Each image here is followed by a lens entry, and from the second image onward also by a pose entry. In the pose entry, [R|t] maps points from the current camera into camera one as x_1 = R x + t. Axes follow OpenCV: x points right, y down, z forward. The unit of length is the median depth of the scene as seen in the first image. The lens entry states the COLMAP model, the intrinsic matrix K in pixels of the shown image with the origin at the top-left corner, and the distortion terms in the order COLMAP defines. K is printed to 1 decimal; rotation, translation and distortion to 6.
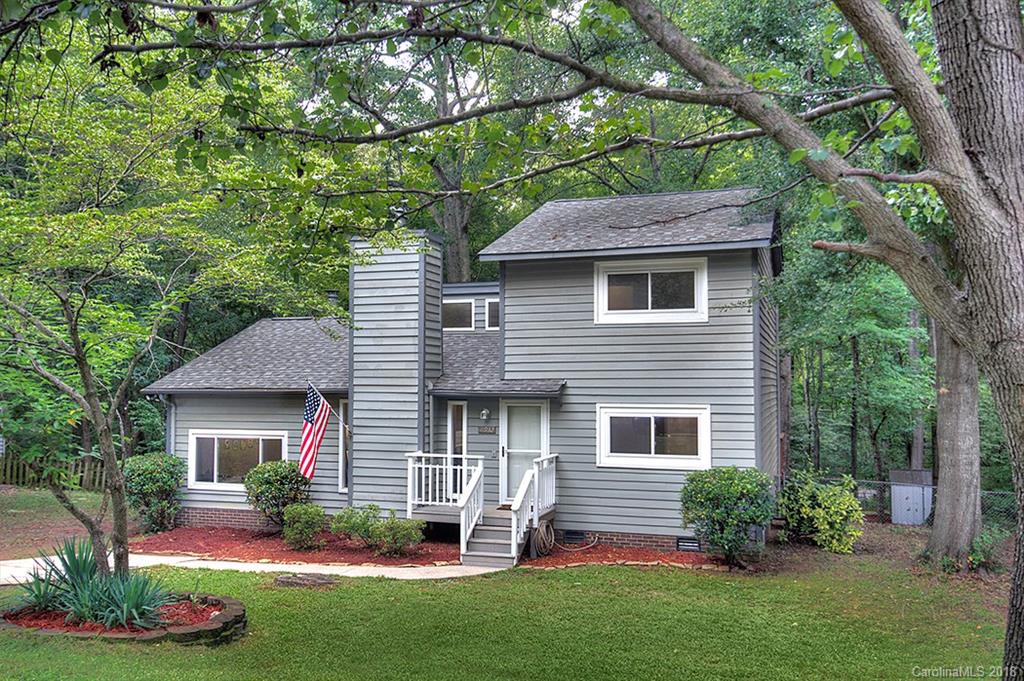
lens RADIAL K [[885.1, 0, 536.9], [0, 885.1, 330.5], [0, 0, 1]] dist [-0.008517, -0.006083]
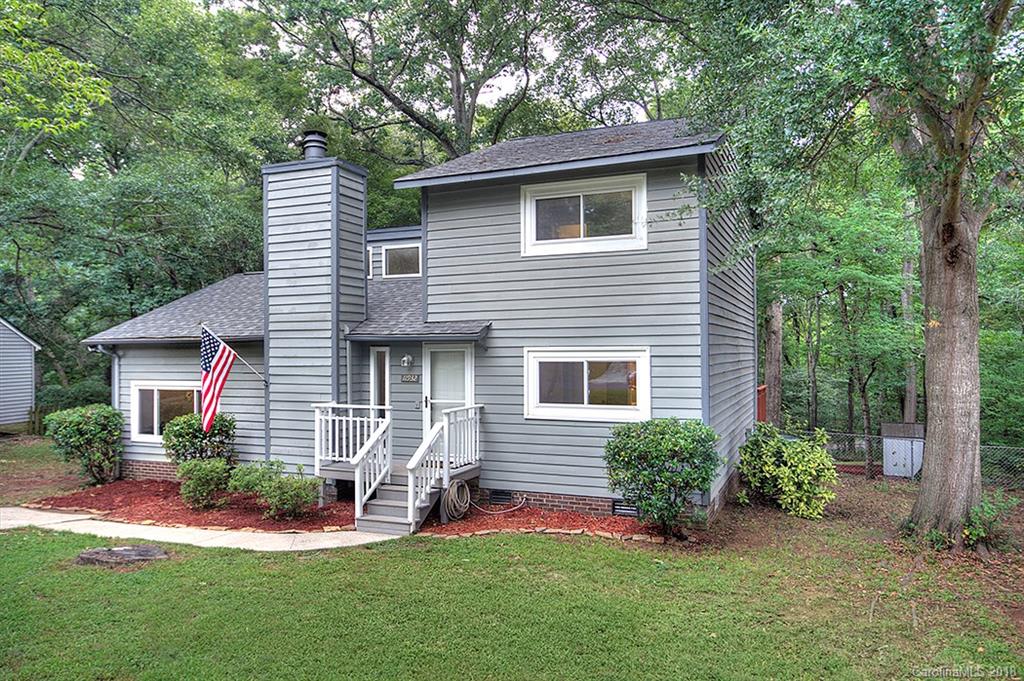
lens RADIAL K [[766.0, 0, 508.9], [0, 766.0, 334.1], [0, 0, 1]] dist [-0.013608, -0.005709]
pose [[0.996618, -0.008933, -0.081684, 0.114090], [0.012235, 0.999124, 0.040013, 0.038776], [0.081255, -0.040877, 0.995855, 0.240549]]
